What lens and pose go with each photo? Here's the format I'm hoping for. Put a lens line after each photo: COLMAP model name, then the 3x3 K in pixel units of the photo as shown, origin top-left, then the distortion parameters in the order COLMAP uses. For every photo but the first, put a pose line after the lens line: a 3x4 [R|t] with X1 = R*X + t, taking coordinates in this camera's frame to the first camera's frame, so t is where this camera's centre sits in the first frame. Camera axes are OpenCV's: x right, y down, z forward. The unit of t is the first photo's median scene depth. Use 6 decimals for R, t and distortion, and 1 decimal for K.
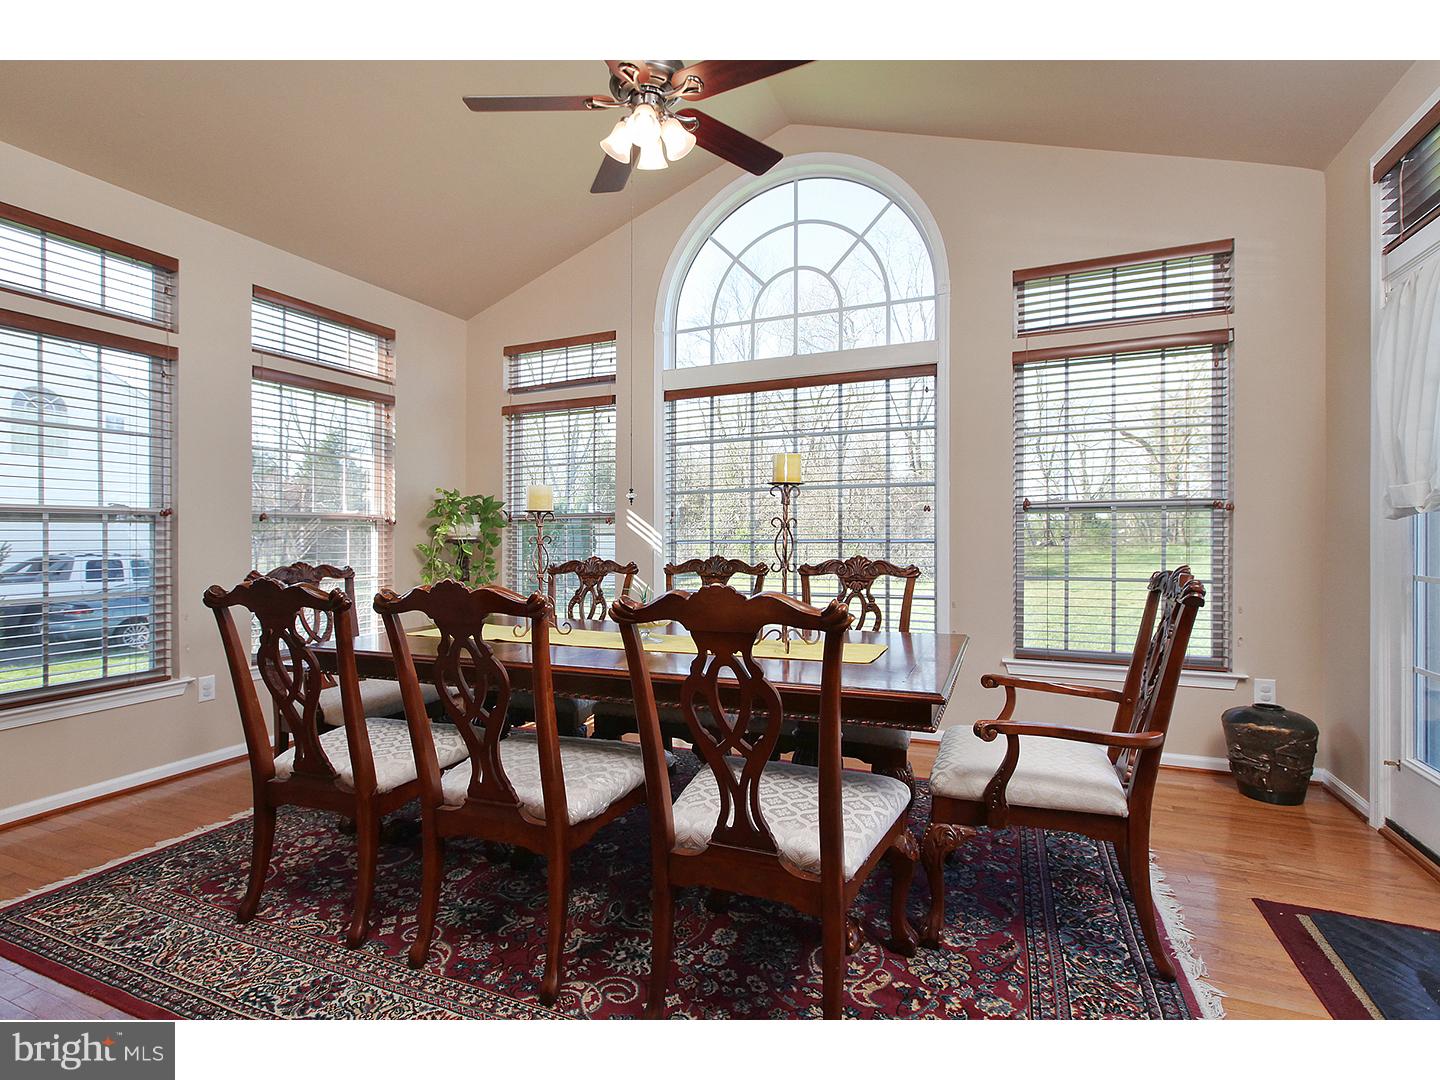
lens RADIAL K [[691.3, 0, 718.1], [0, 691.3, 543.2], [0, 0, 1]] dist [0.003437, 0.000528]
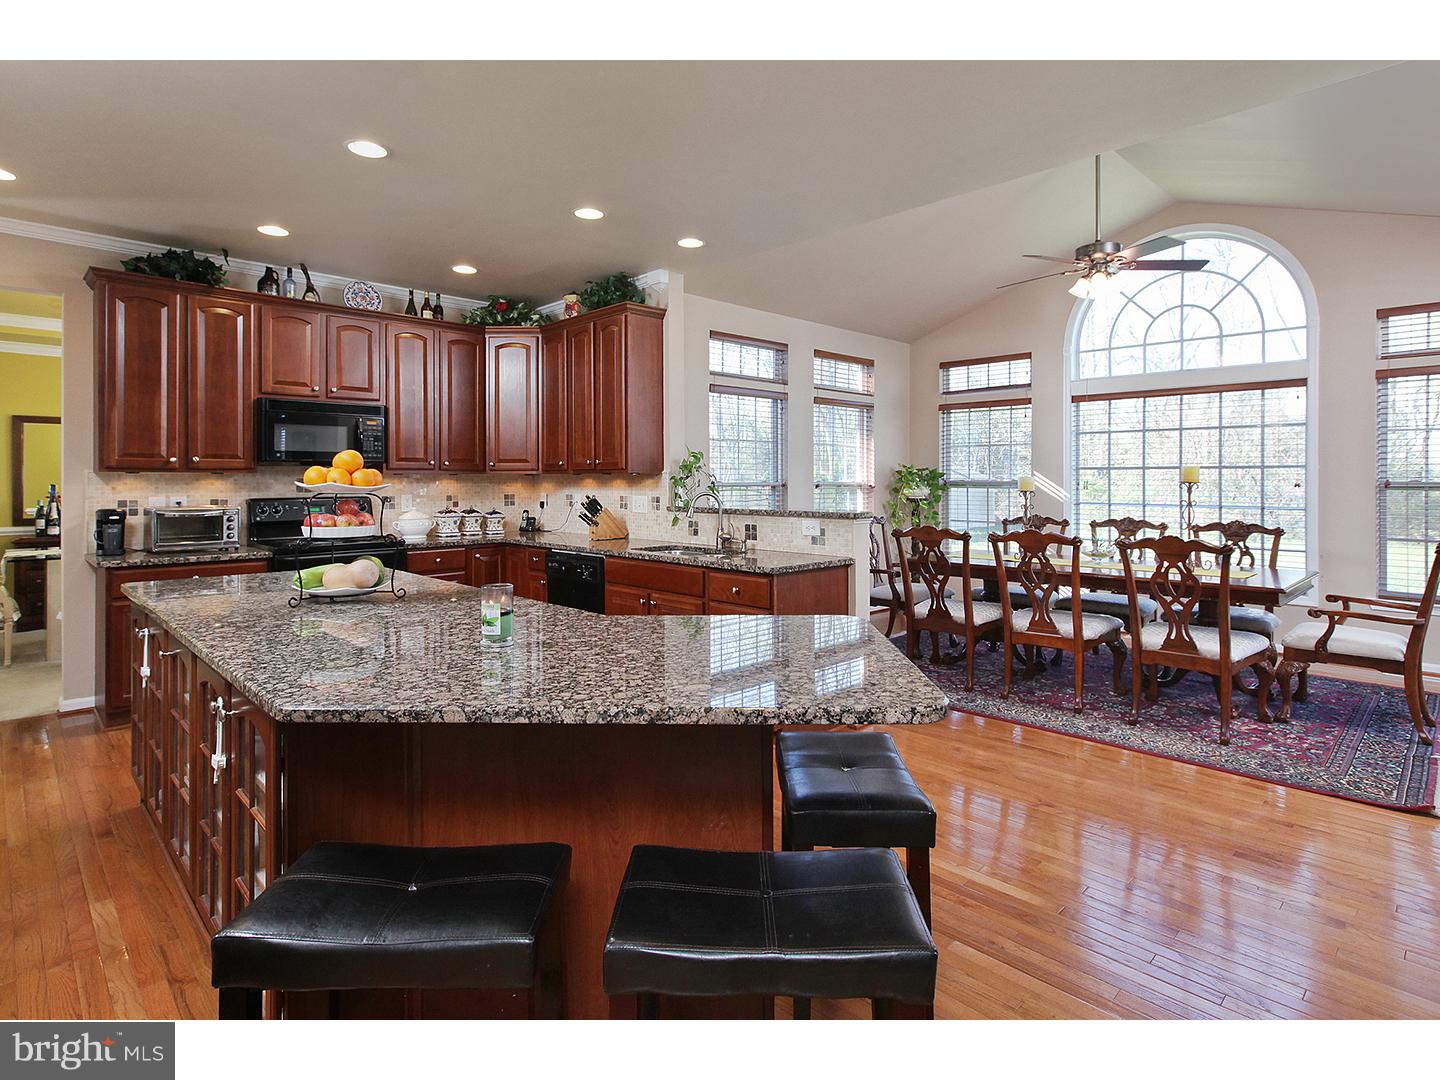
lens RADIAL K [[734.2, 0, 722.7], [0, 734.2, 473.3], [0, 0, 1]] dist [0.002960, 0.000140]
pose [[0.917926, 0.005444, -0.396714, -0.156598], [-0.011911, 0.999833, -0.013840, -0.039757], [0.396572, 0.017429, 0.917838, -0.752406]]
